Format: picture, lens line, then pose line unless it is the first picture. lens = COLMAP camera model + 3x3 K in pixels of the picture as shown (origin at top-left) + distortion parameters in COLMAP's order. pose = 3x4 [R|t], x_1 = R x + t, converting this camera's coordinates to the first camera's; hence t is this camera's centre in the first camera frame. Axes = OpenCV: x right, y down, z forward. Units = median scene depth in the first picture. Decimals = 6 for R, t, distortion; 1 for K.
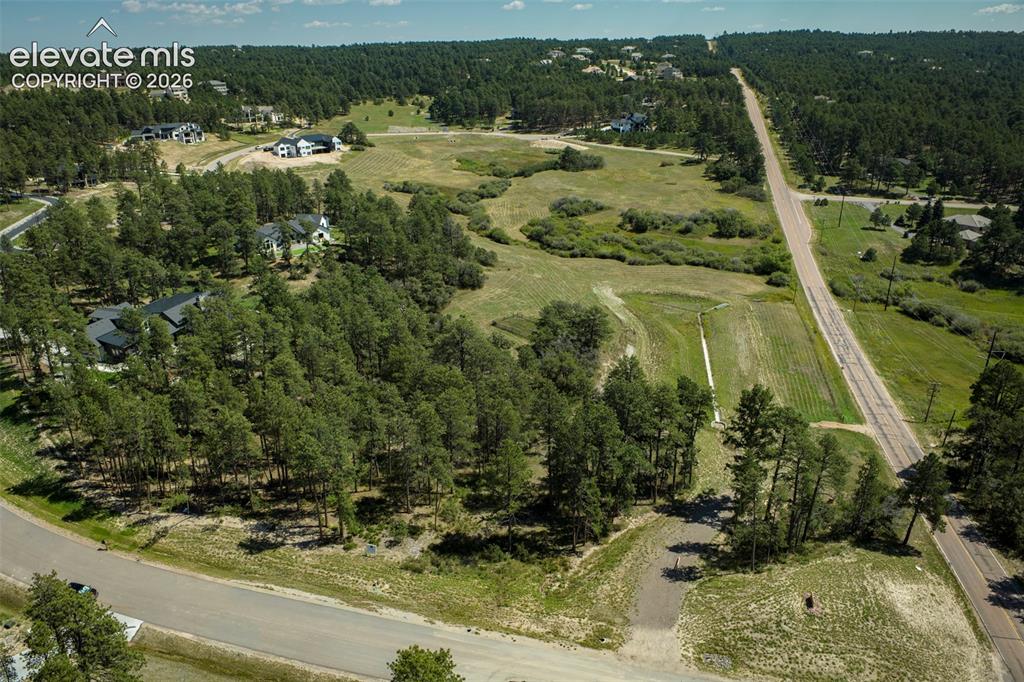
lens RADIAL K [[702.4, 0, 512.0], [0, 702.4, 341.0], [0, 0, 1]] dist [-0.048960, 0.006545]
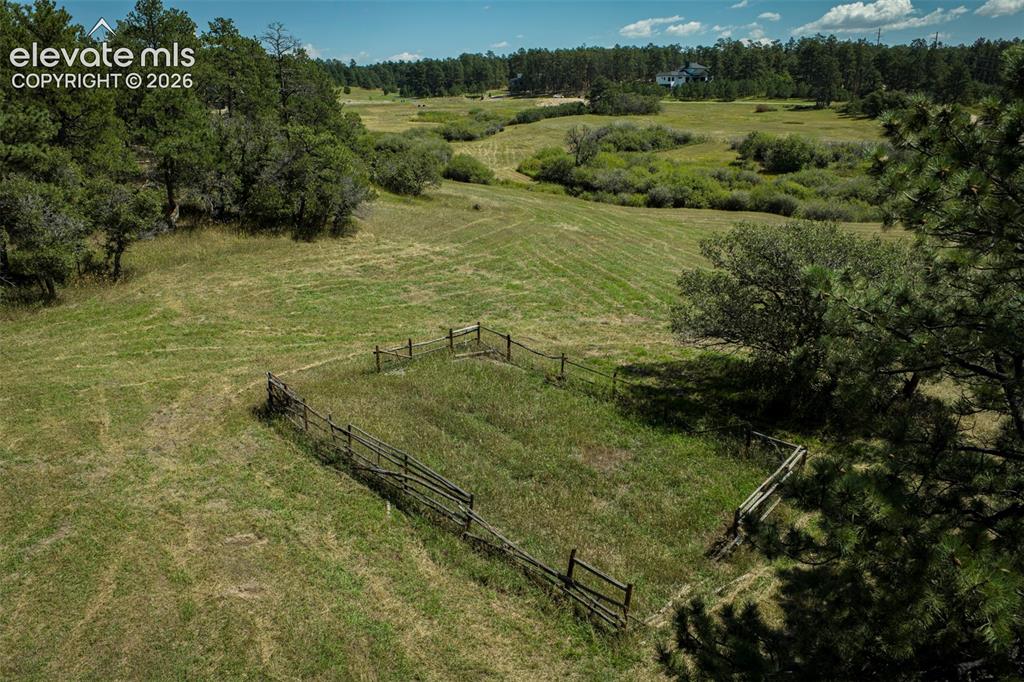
lens RADIAL K [[702.4, 0, 512.0], [0, 702.4, 341.0], [0, 0, 1]] dist [-0.048960, 0.006545]
pose [[0.999989, 0.002697, -0.003933, 0.009746], [-0.002972, 0.997439, -0.071465, -0.016163], [0.003730, 0.071476, 0.997435, 0.529578]]
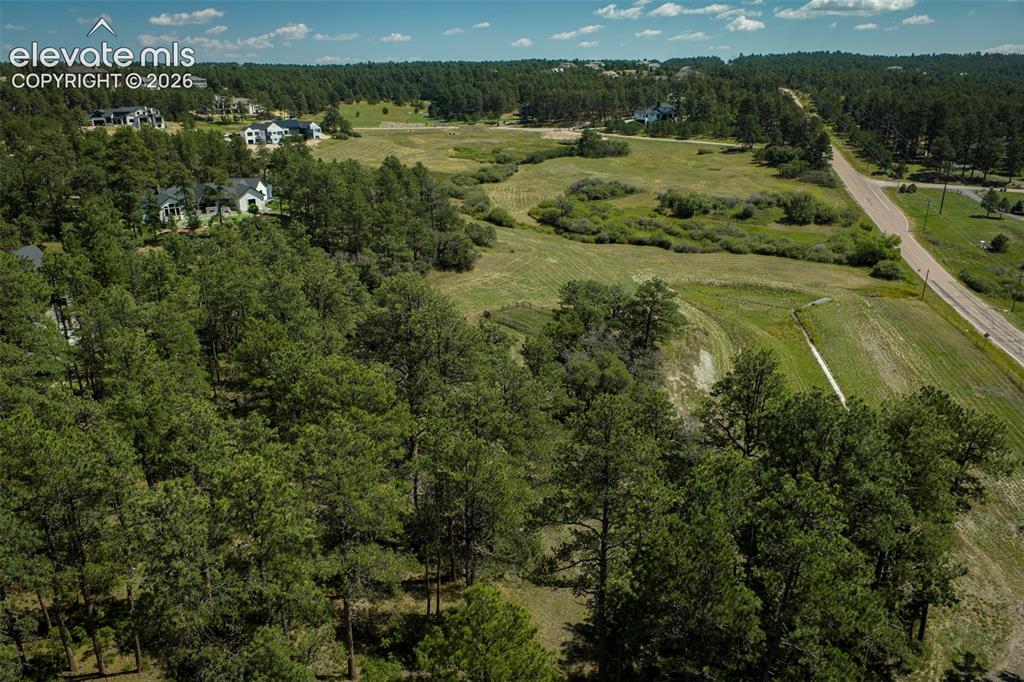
lens RADIAL K [[702.4, 0, 512.0], [0, 702.4, 341.0], [0, 0, 1]] dist [-0.048960, 0.006545]
pose [[0.999889, 0.011540, -0.009439, 0.002421], [-0.011963, 0.998867, -0.046054, 0.016538], [0.008897, 0.046162, 0.998894, 0.222193]]
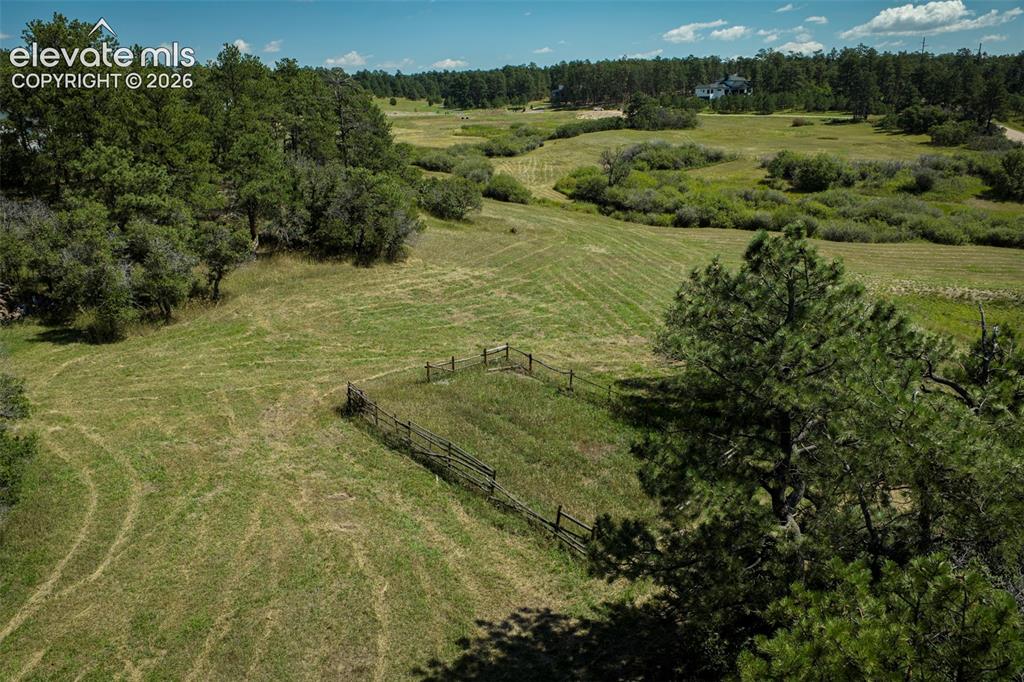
lens RADIAL K [[702.4, 0, 512.0], [0, 702.4, 341.0], [0, 0, 1]] dist [-0.048960, 0.006545]
pose [[0.998009, 0.016287, -0.060927, 0.012981], [-0.021027, 0.996732, -0.077993, -0.016530], [0.059458, 0.079119, 0.995090, 0.504889]]
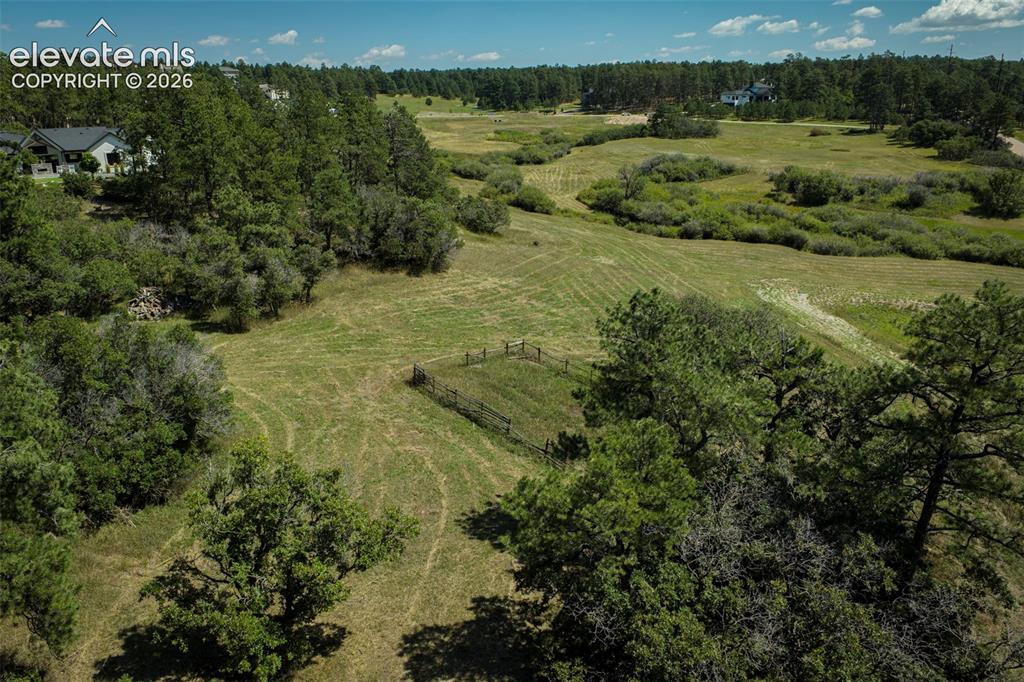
lens RADIAL K [[702.4, 0, 512.0], [0, 702.4, 341.0], [0, 0, 1]] dist [-0.048960, 0.006545]
pose [[0.994168, 0.038652, -0.100676, 0.019152], [-0.045589, 0.996674, -0.067547, -0.013647], [0.097730, 0.071742, 0.992624, 0.456876]]
